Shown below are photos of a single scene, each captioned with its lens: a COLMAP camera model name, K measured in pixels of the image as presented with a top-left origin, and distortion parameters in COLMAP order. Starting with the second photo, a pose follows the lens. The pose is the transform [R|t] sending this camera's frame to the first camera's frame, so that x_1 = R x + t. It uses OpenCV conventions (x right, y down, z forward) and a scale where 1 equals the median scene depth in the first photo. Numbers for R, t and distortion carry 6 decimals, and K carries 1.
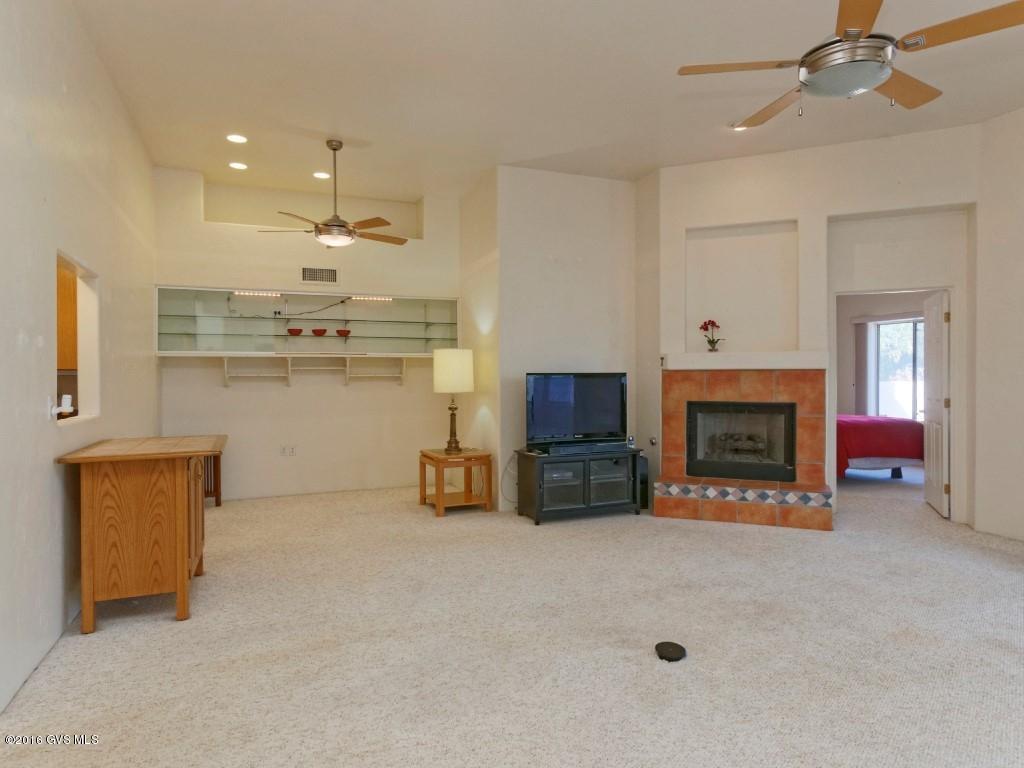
lens RADIAL K [[614.5, 0, 512.0], [0, 614.5, 384.0], [0, 0, 1]] dist [0.002627, 0.000830]
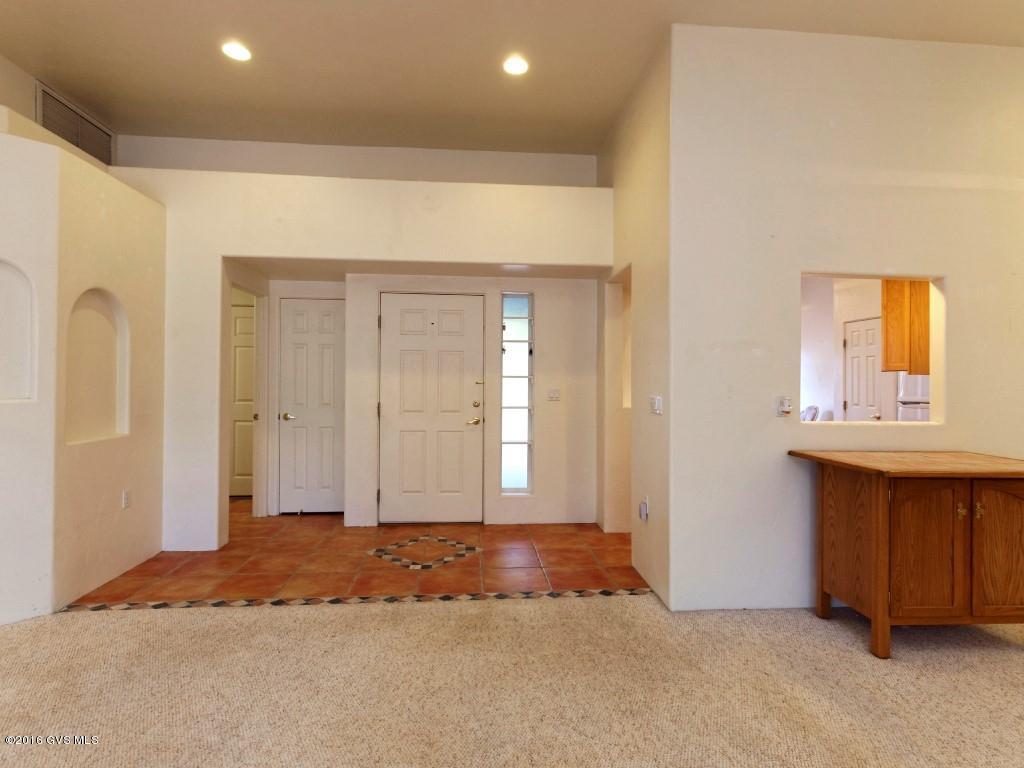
lens RADIAL K [[537.9, 0, 514.8], [0, 537.9, 376.0], [0, 0, 1]] dist [0.002772, 0.000357]
pose [[-0.291498, -0.003005, -0.956567, 0.379250], [-0.020454, 0.999786, 0.003093, -0.013915], [0.956353, 0.020468, -0.291497, 0.745642]]
